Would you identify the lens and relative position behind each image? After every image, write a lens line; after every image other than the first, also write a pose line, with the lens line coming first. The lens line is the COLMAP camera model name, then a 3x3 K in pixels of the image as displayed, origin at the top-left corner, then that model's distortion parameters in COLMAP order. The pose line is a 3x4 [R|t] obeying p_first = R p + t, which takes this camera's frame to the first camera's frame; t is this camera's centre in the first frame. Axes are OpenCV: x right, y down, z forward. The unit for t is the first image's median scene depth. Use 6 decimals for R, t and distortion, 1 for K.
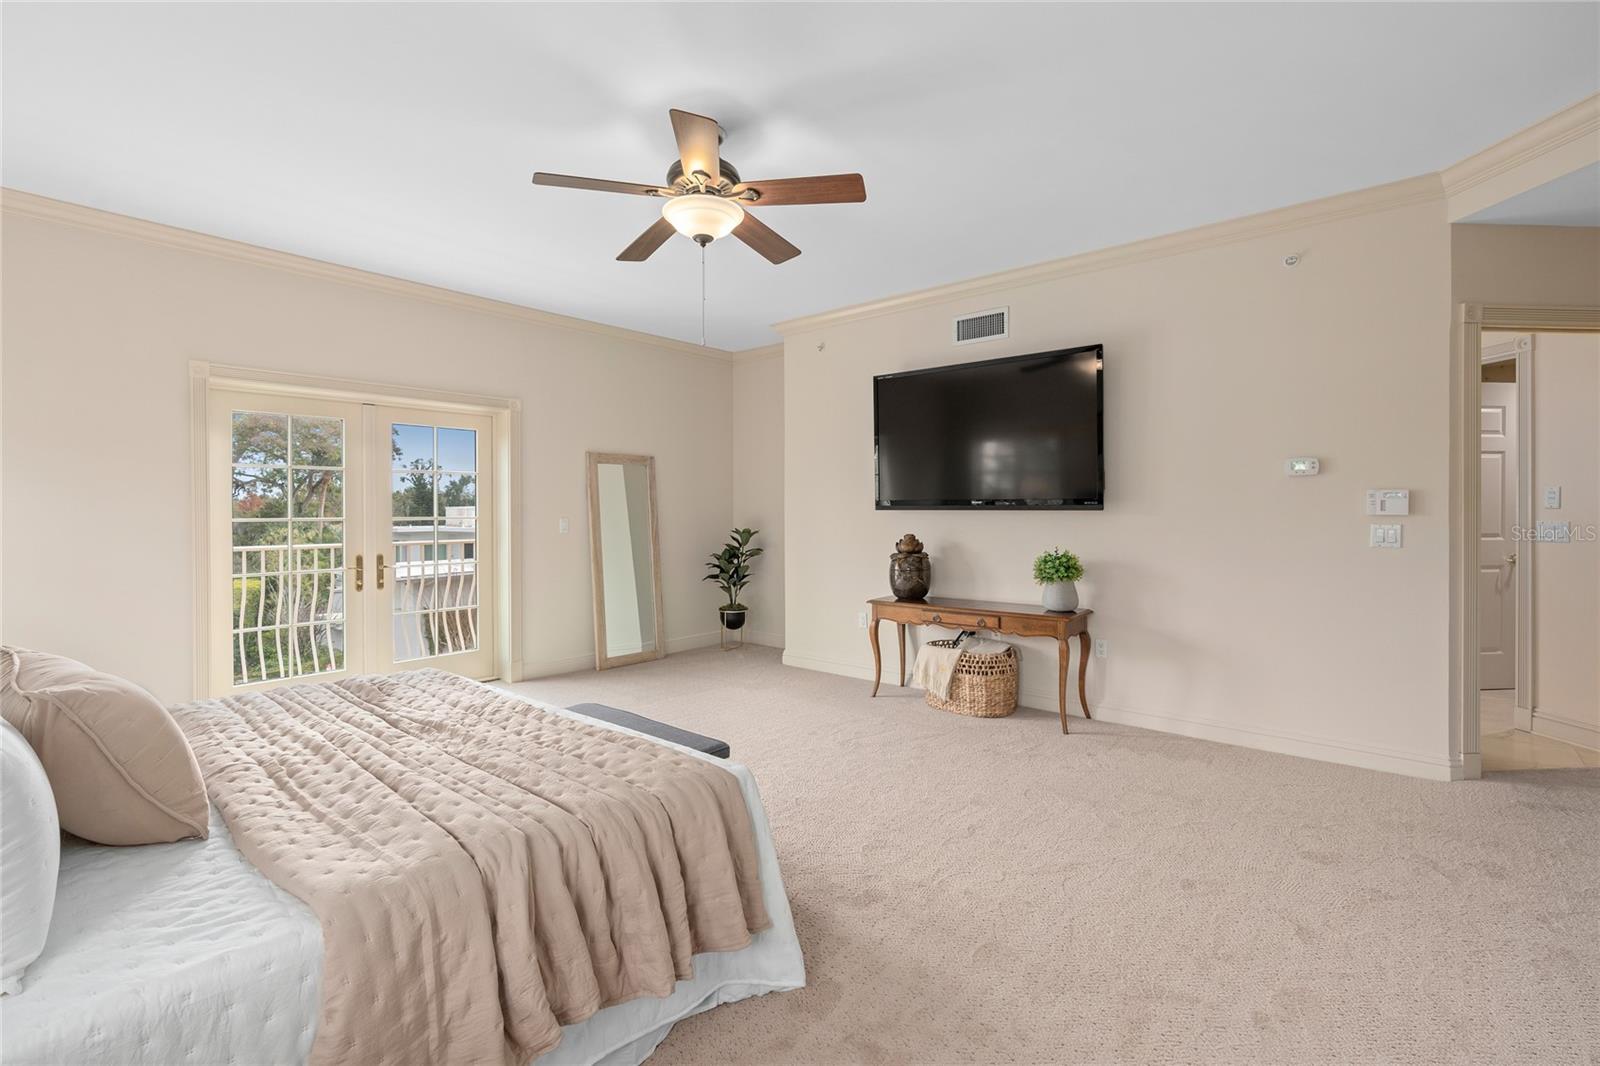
lens RADIAL K [[729.4, 0, 800.6], [0, 729.4, 515.3], [0, 0, 1]] dist [-0.000160, -0.000086]
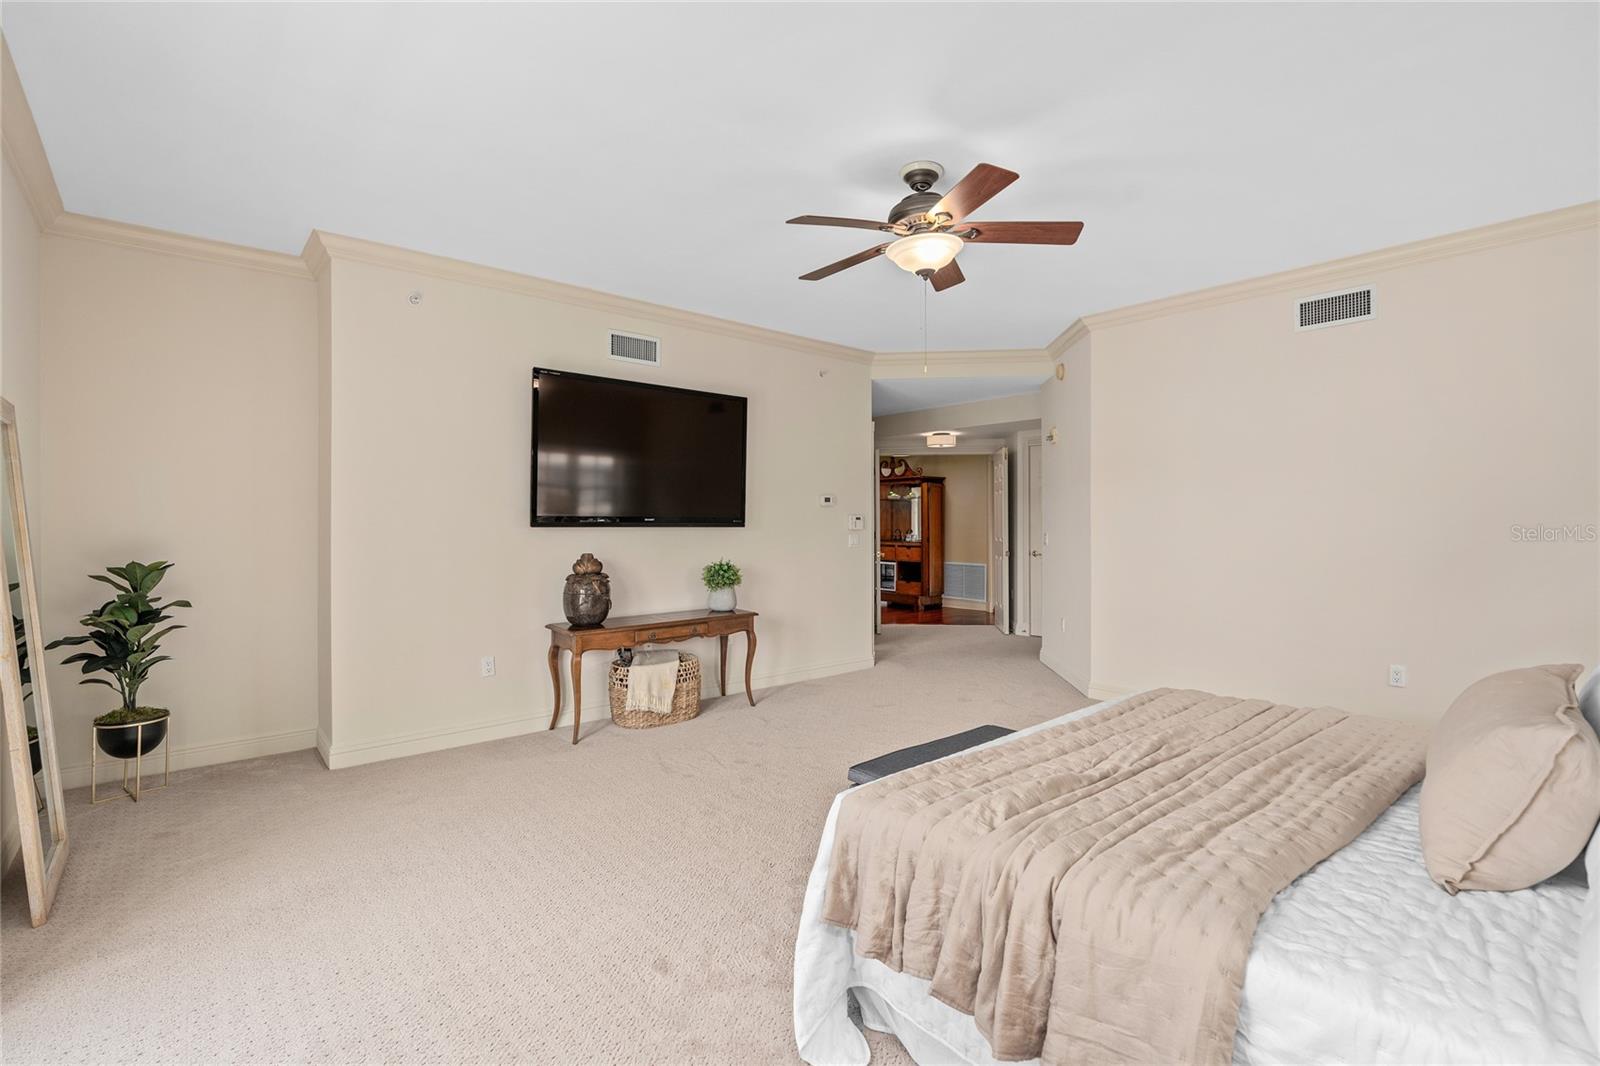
lens RADIAL K [[732.1, 0, 800.0], [0, 732.1, 533.0], [0, 0, 1]] dist [-0.000421, -0.000064]
pose [[0.152048, -0.005436, 0.988358, -0.723725], [0.007905, 0.999960, 0.004284, -0.001609], [-0.988342, 0.007161, 0.152085, 0.608655]]
